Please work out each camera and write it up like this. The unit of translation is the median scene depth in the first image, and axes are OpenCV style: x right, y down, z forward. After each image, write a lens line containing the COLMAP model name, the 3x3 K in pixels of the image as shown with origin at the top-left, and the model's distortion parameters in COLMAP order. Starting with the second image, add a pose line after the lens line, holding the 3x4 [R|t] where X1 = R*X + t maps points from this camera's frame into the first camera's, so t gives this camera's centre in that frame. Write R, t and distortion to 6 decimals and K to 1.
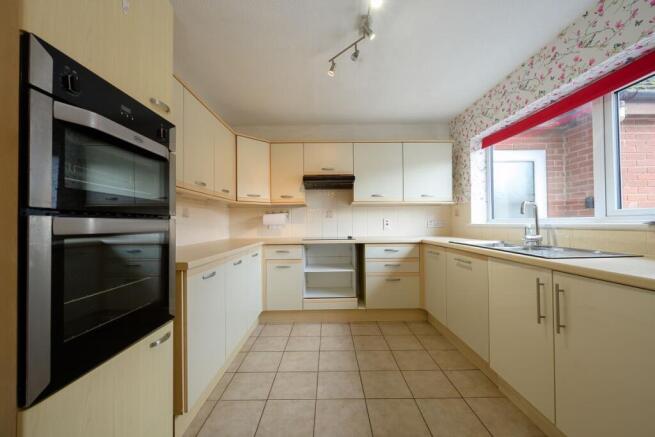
lens RADIAL K [[262.0, 0, 327.5], [0, 262.0, 218.5], [0, 0, 1]] dist [-0.003094, -0.000339]
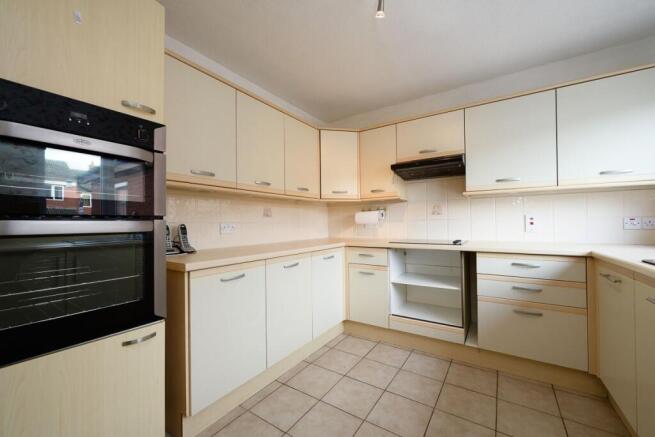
lens RADIAL K [[262.0, 0, 327.5], [0, 262.0, 218.5], [0, 0, 1]] dist [-0.003094, -0.000339]
pose [[0.829100, -0.008556, -0.559035, 0.204153], [0.013265, 0.999902, 0.004370, 0.000862], [0.558943, -0.011038, 0.829133, 0.220322]]
